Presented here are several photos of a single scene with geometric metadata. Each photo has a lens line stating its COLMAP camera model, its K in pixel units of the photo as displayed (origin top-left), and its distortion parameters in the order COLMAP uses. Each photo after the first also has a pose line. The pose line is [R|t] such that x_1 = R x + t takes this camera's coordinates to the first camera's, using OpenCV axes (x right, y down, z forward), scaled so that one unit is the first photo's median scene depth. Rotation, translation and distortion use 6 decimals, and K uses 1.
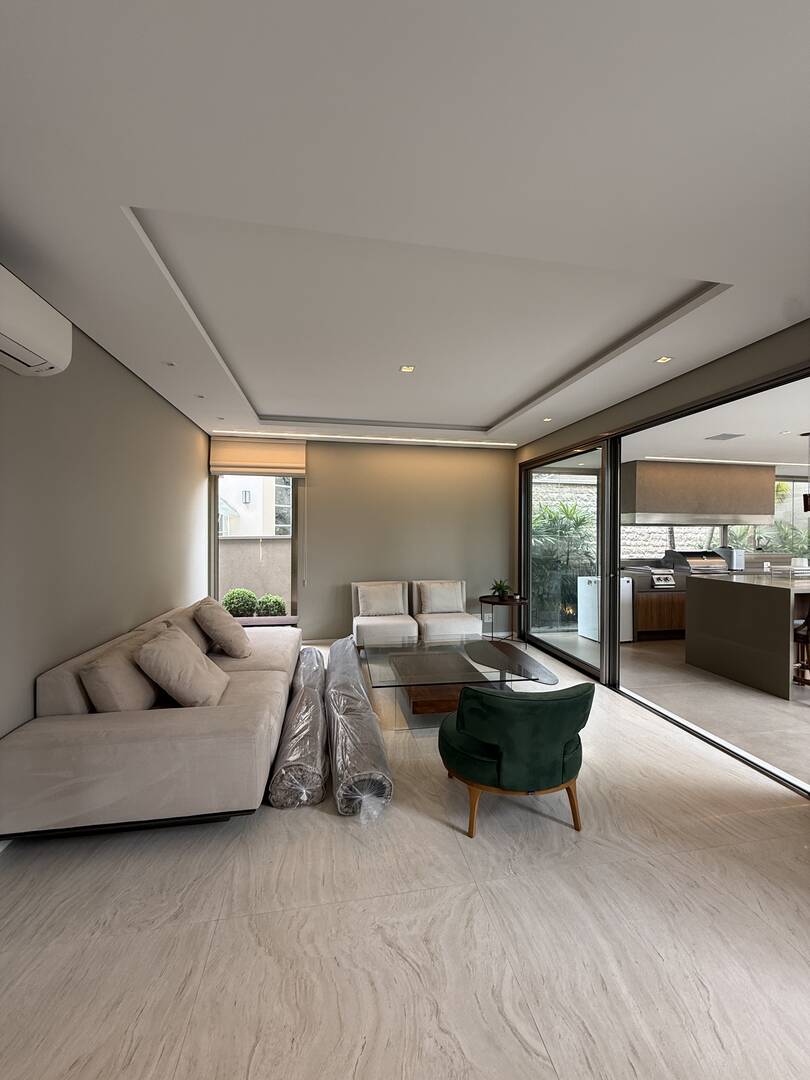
lens RADIAL K [[429.7, 0, 407.3], [0, 429.7, 535.3], [0, 0, 1]] dist [-0.001538, 0.000688]
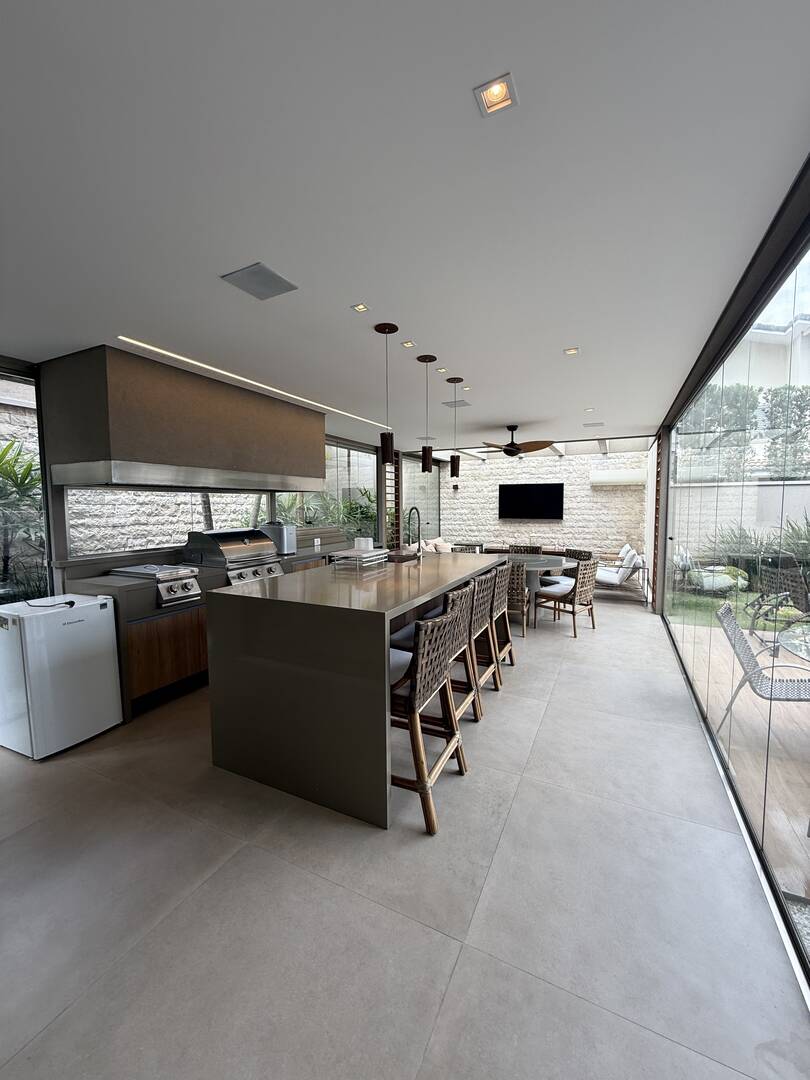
lens RADIAL K [[429.7, 0, 406.4], [0, 429.7, 538.9], [0, 0, 1]] dist [-0.001538, 0.000688]
pose [[0.595249, -0.072114, 0.800299, 0.315146], [0.013879, 0.996739, 0.079492, 0.000916], [-0.803421, -0.036210, 0.594309, 0.419636]]
